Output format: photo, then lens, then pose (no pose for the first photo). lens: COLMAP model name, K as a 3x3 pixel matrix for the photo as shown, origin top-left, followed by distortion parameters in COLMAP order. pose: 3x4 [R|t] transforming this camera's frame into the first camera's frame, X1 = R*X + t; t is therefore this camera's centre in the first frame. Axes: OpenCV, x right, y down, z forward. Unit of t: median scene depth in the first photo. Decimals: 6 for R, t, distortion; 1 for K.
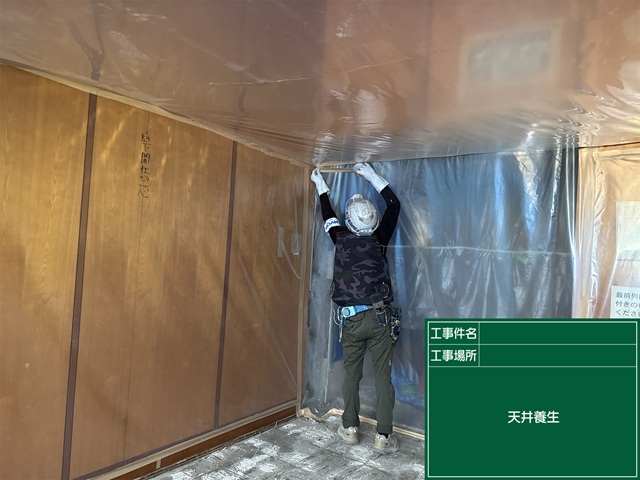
lens RADIAL K [[447.4, 0, 320.0], [0, 447.4, 240.0], [0, 0, 1]] dist [0.088415, -0.112083]
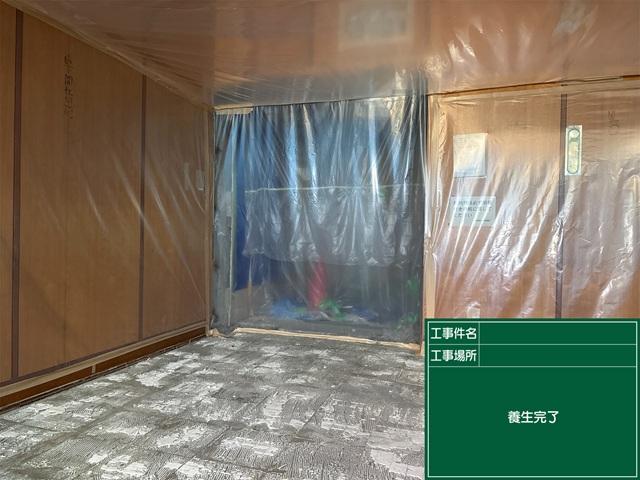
lens RADIAL K [[447.4, 0, 320.0], [0, 447.4, 240.0], [0, 0, 1]] dist [0.088415, -0.112083]
pose [[0.953575, -0.045145, 0.297752, -0.130421], [0.028875, 0.997851, 0.058819, 0.118971], [-0.299768, -0.047490, 0.952829, -0.165989]]
